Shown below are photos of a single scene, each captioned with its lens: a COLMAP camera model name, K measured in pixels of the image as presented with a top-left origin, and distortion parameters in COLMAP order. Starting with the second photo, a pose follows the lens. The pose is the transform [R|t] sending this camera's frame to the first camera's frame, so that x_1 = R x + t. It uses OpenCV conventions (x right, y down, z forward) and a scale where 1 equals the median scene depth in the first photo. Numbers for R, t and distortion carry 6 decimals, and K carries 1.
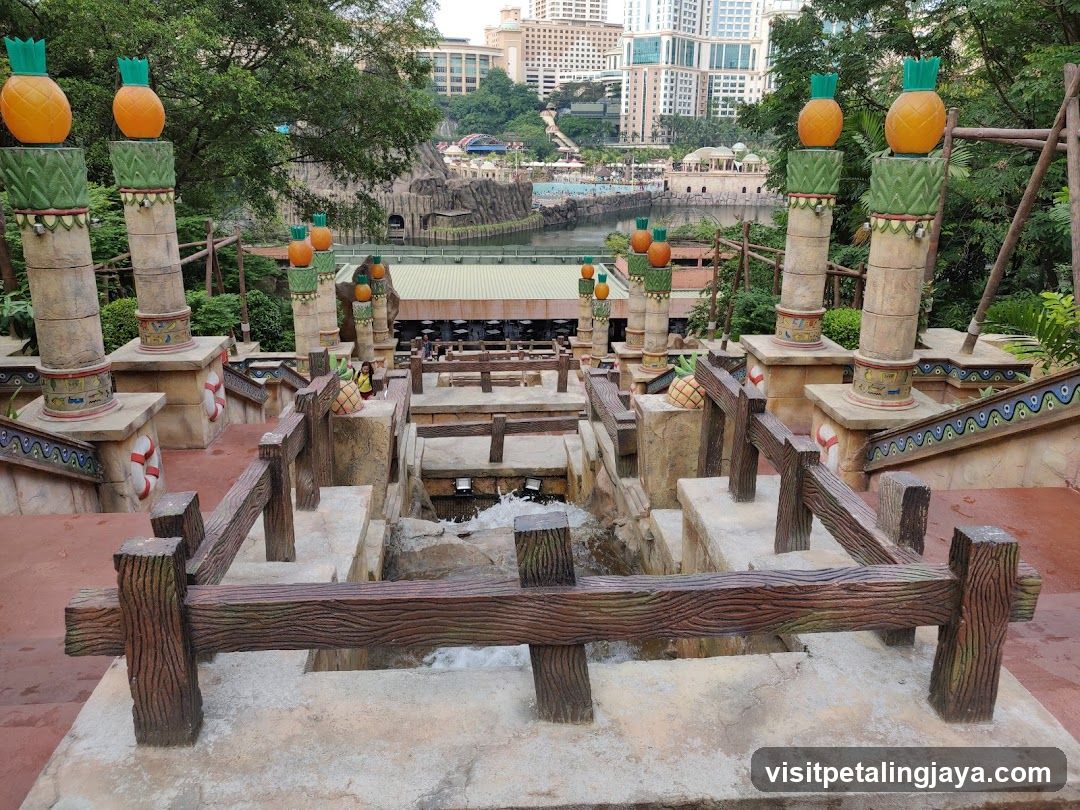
lens RADIAL K [[845.9, 0, 540.0], [0, 845.9, 405.0], [0, 0, 1]] dist [-0.010367, -0.002309]
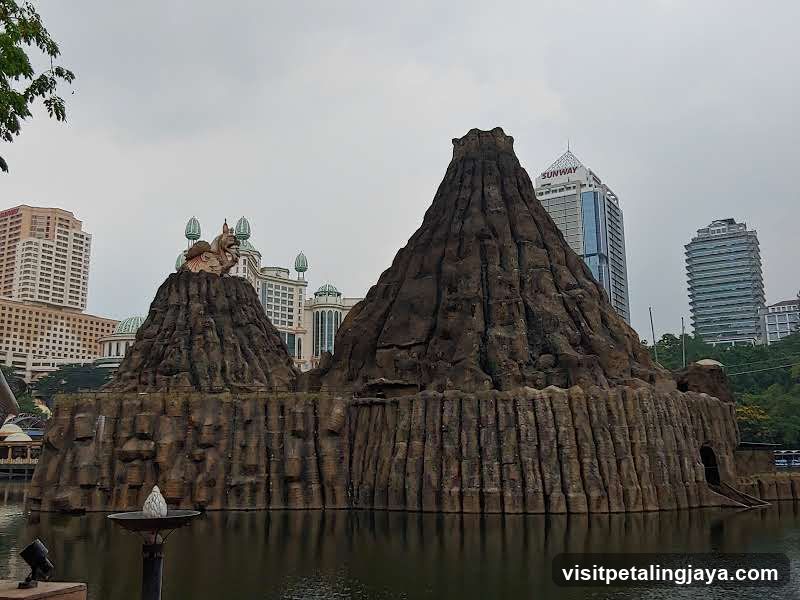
lens RADIAL K [[760.7, 0, 345.4], [0, 760.7, 298.6], [0, 0, 1]] dist [-0.010963, -0.199595]
pose [[0.779909, 0.115795, 0.615089, -0.220668], [0.212450, 0.875415, -0.434181, -0.067820], [-0.588734, 0.469297, 0.658143, 0.343773]]
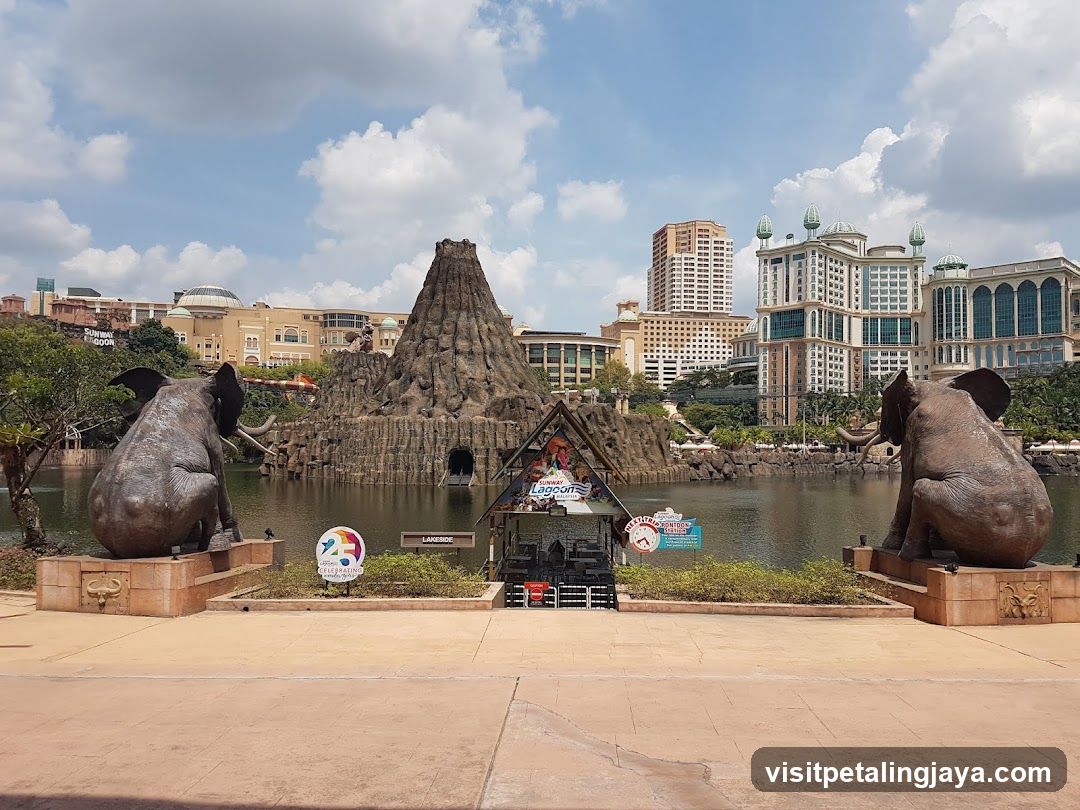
lens RADIAL K [[820.3, 0, 542.7], [0, 820.3, 419.1], [0, 0, 1]] dist [0.198109, -0.434859]
pose [[0.991700, -0.003390, -0.128532, -0.012318], [-0.042251, 0.935547, -0.350666, -0.013084], [0.121437, 0.353186, 0.927638, 0.178460]]
